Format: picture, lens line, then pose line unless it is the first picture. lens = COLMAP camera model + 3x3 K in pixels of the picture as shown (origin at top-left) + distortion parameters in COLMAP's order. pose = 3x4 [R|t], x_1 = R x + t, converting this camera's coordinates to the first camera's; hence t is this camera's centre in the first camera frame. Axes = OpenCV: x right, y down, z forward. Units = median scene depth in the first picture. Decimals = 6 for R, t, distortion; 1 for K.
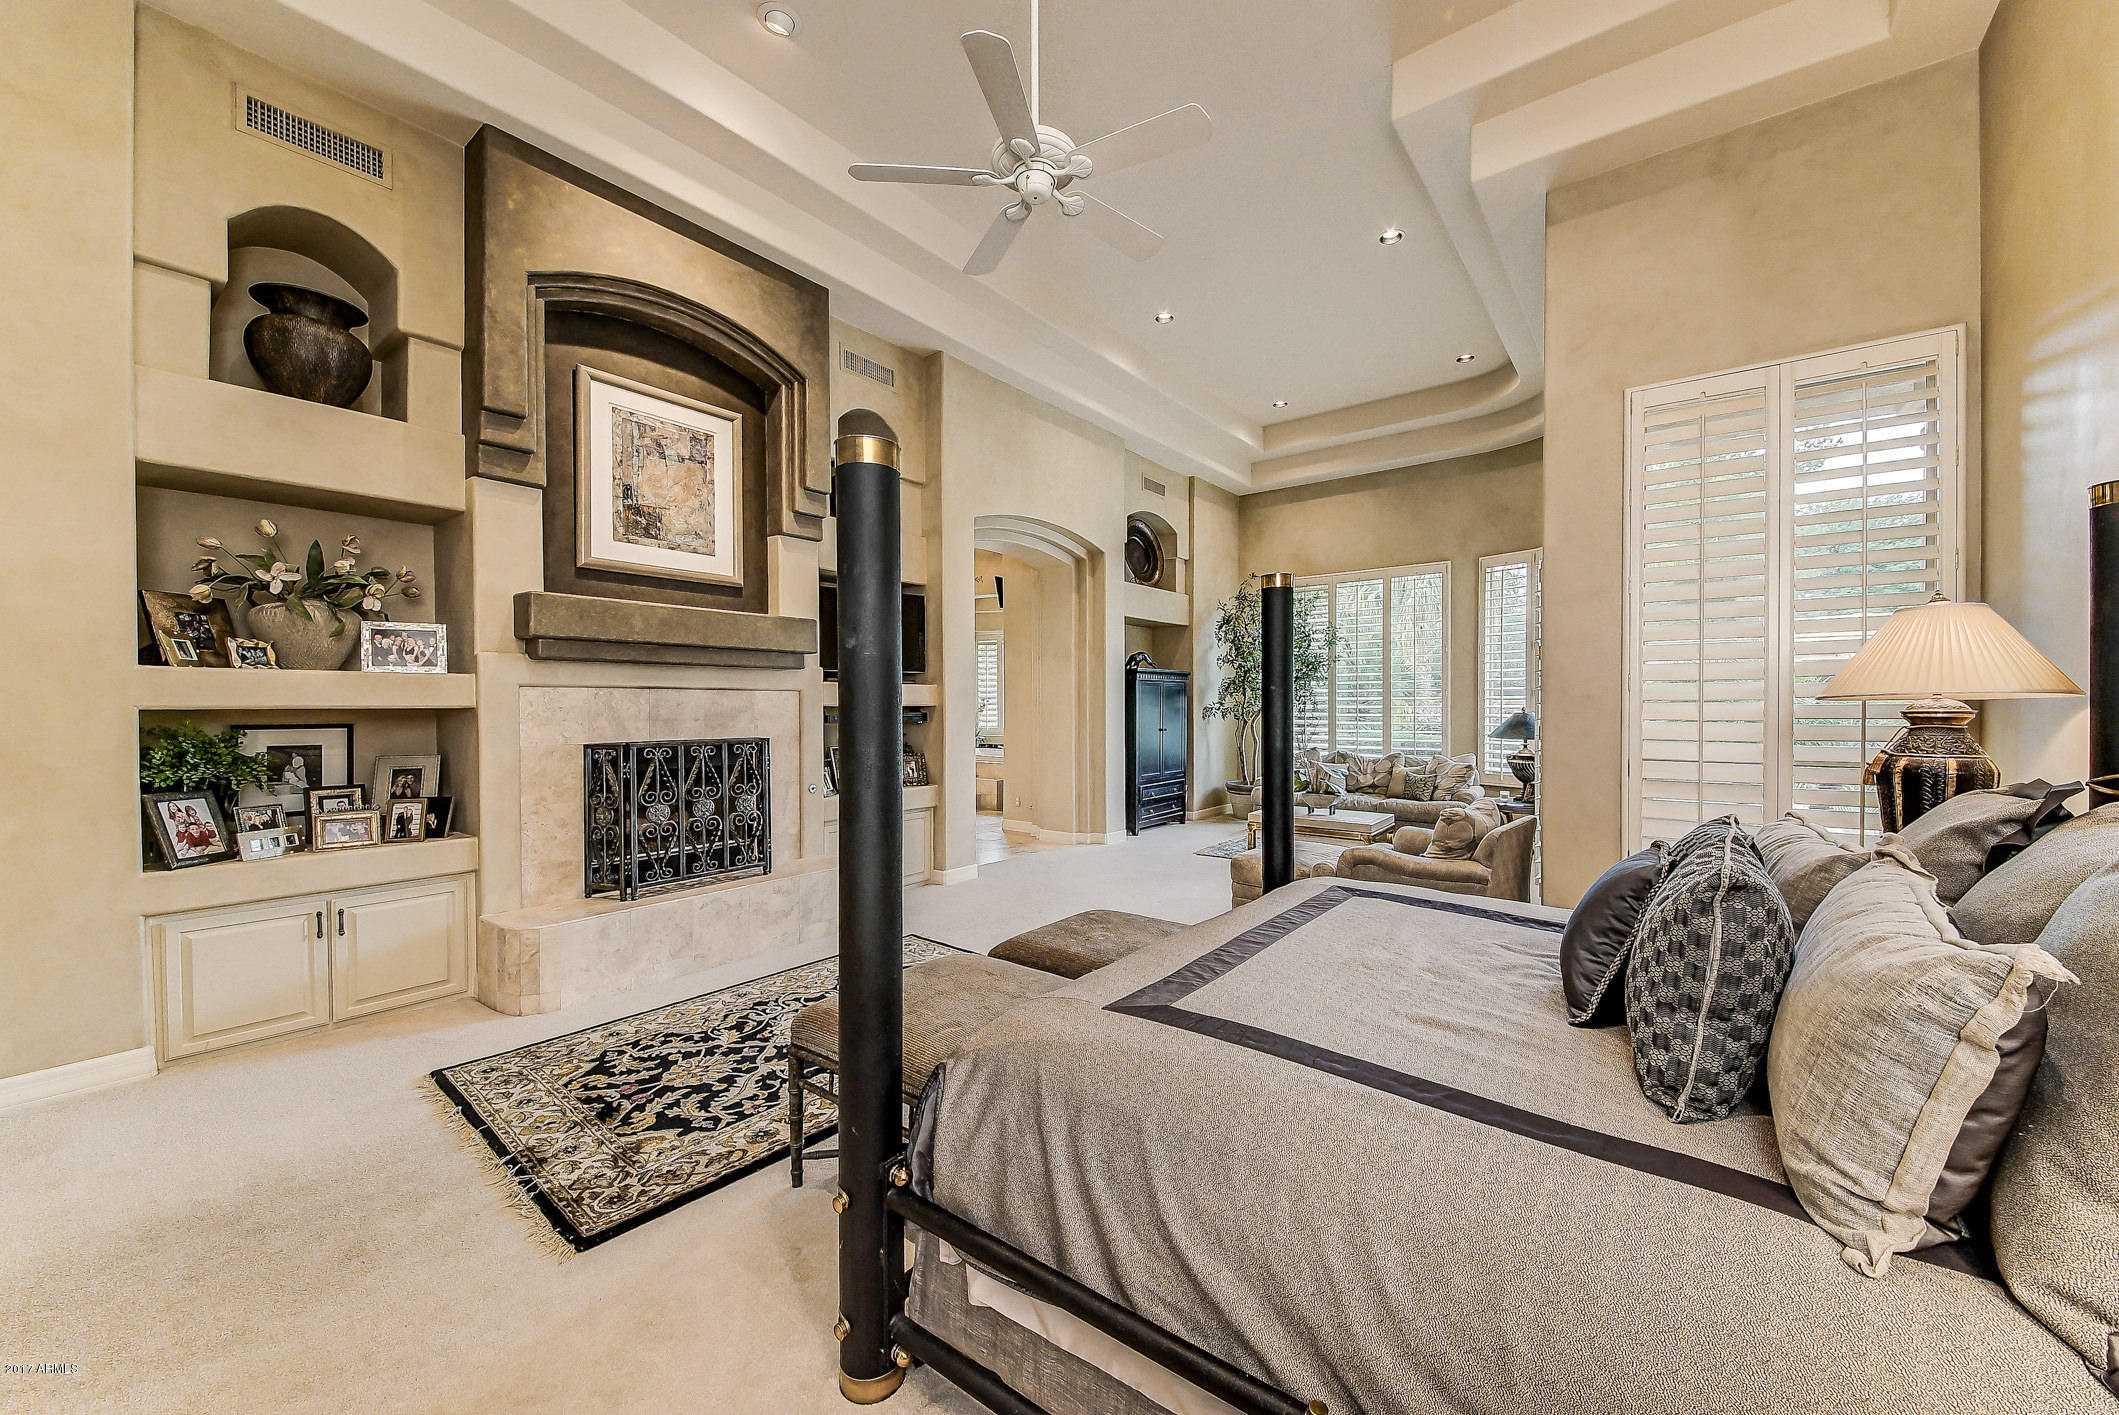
lens RADIAL K [[760.6, 0, 1074.3], [0, 760.6, 711.7], [0, 0, 1]] dist [-0.002158, -0.000435]
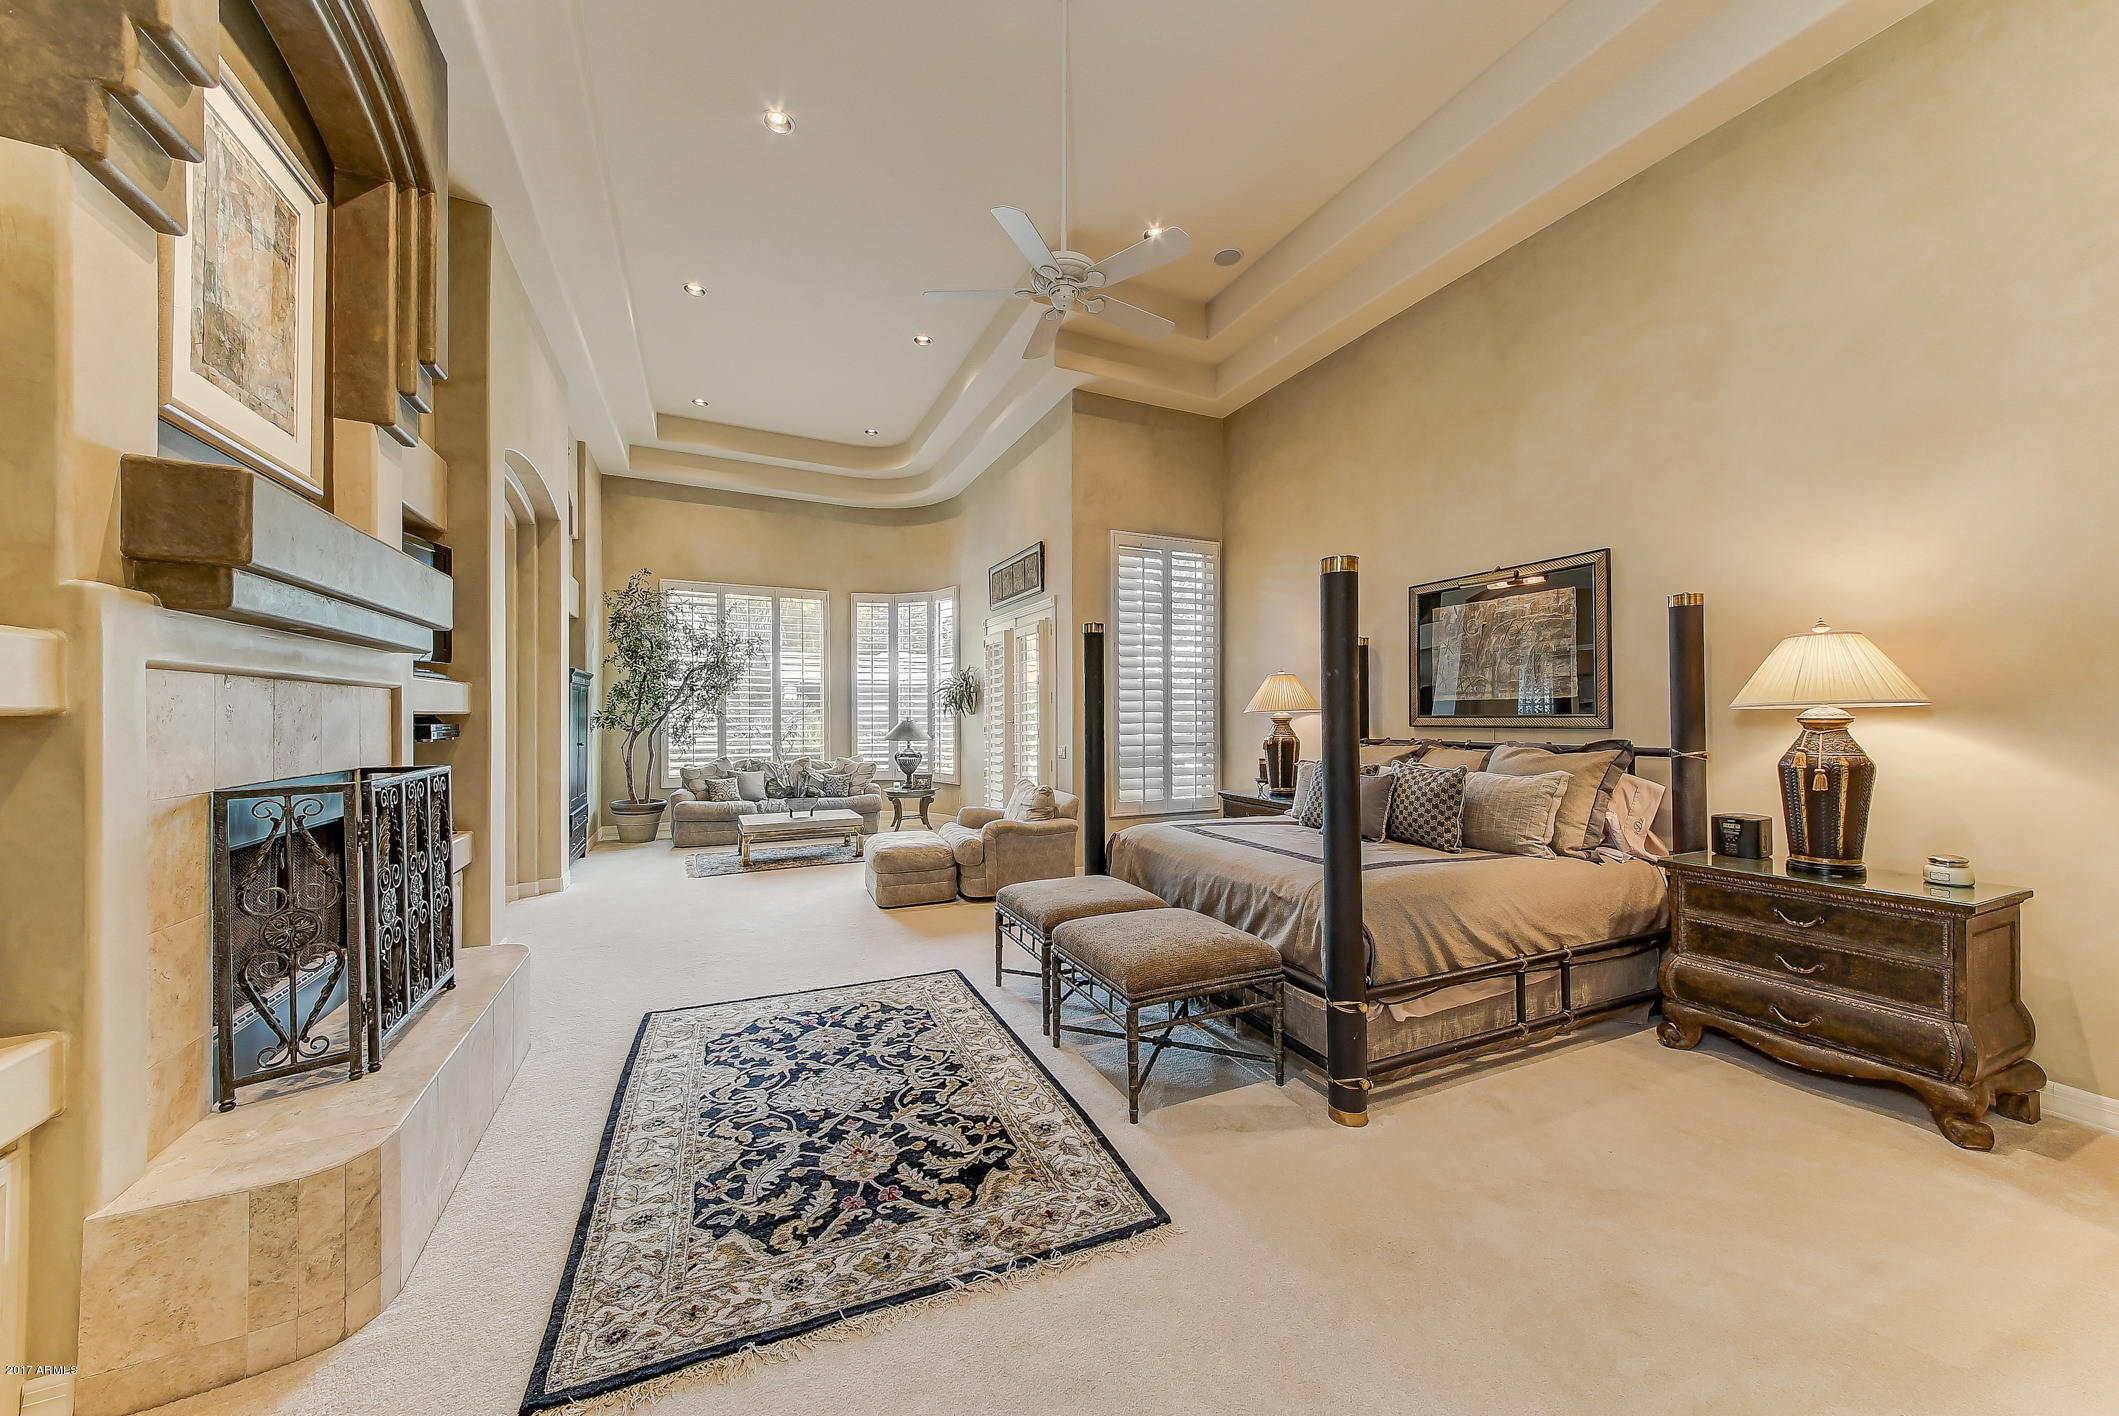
lens RADIAL K [[760.6, 0, 1077.0], [0, 760.6, 712.6], [0, 0, 1]] dist [-0.002158, -0.000435]
pose [[0.454819, 0.006413, 0.890561, -0.986816], [0.002448, 0.999961, -0.008451, -0.002072], [-0.890581, 0.006024, 0.454785, 0.361911]]
